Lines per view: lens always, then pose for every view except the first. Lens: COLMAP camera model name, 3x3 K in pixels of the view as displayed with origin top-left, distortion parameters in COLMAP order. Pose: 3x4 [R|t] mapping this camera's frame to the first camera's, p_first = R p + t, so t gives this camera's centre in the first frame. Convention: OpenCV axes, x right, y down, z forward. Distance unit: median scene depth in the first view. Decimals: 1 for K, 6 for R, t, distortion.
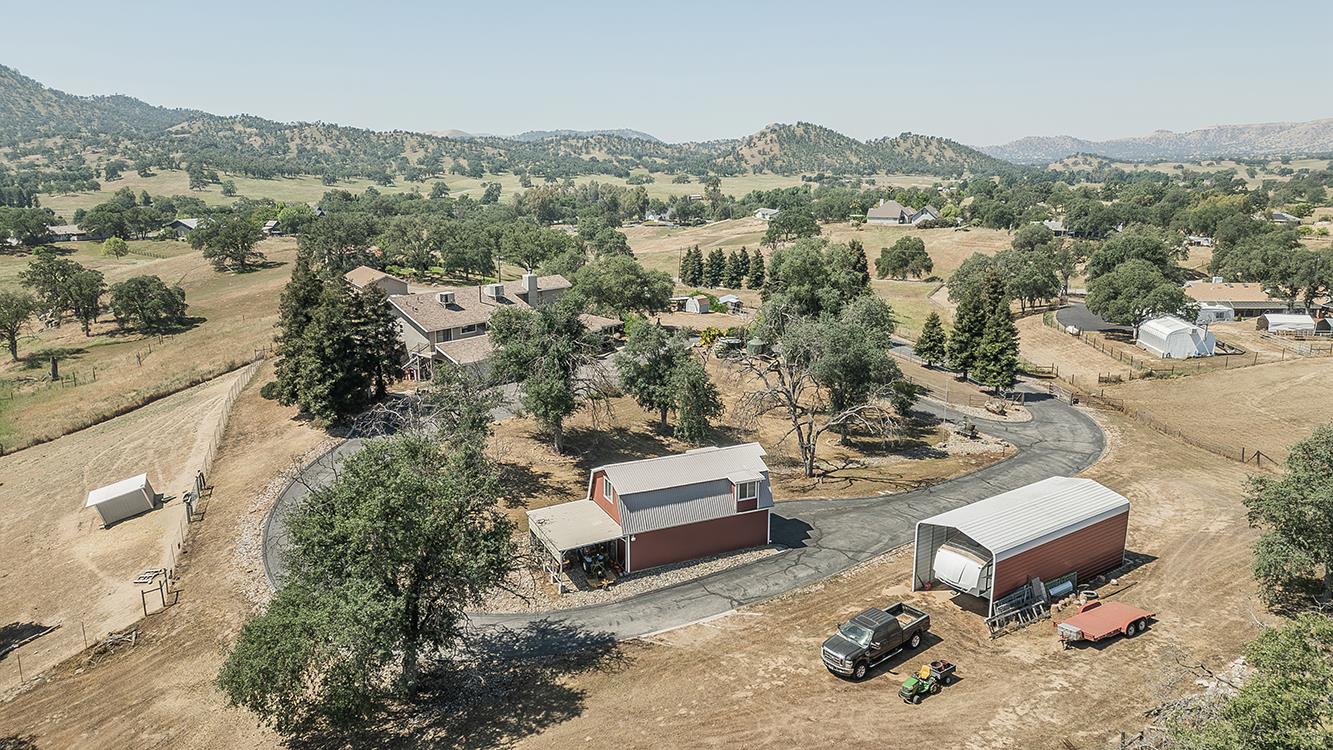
lens RADIAL K [[928.8, 0, 663.7], [0, 928.8, 371.9], [0, 0, 1]] dist [0.076478, -0.048276]
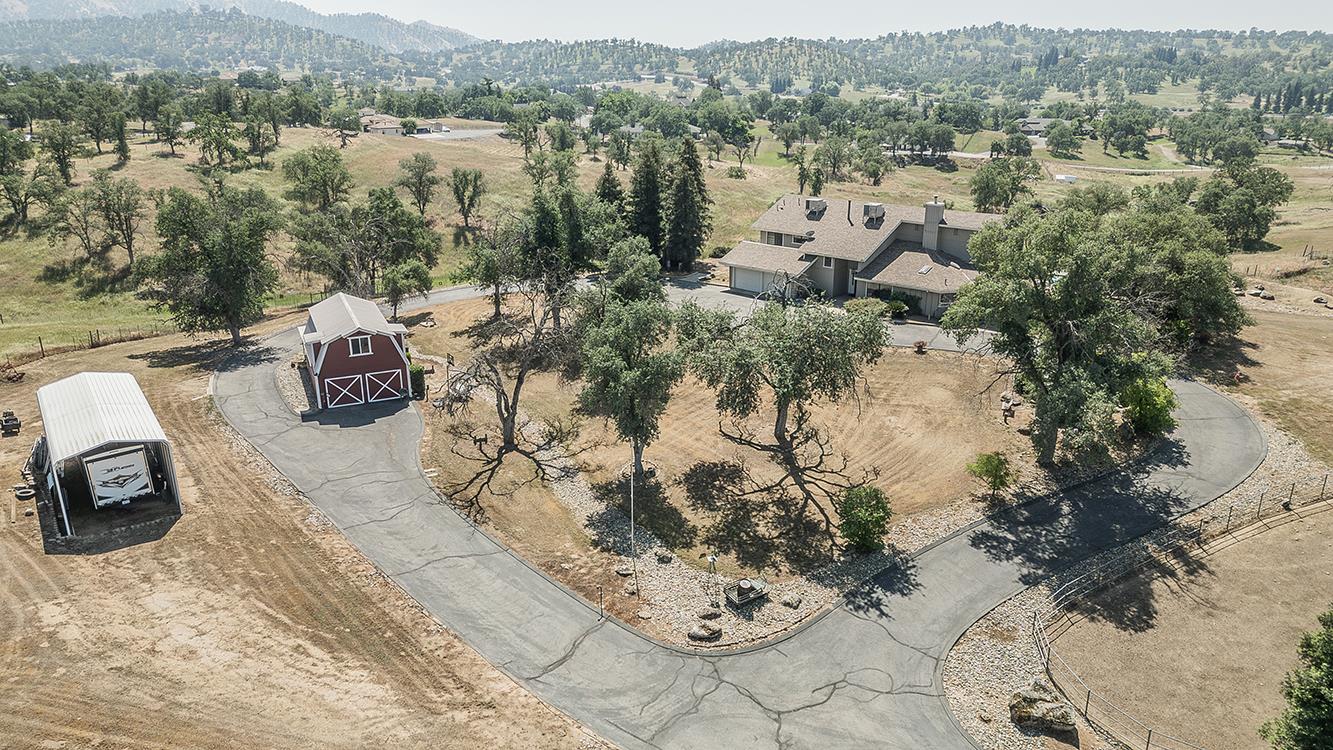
lens RADIAL K [[928.8, 0, 663.5], [0, 928.8, 373.3], [0, 0, 1]] dist [0.076478, -0.048276]
pose [[-0.015855, 0.319203, -0.947554, 0.634698], [-0.229857, 0.921128, 0.314147, -0.162583], [0.973095, 0.222783, 0.058766, 0.739949]]
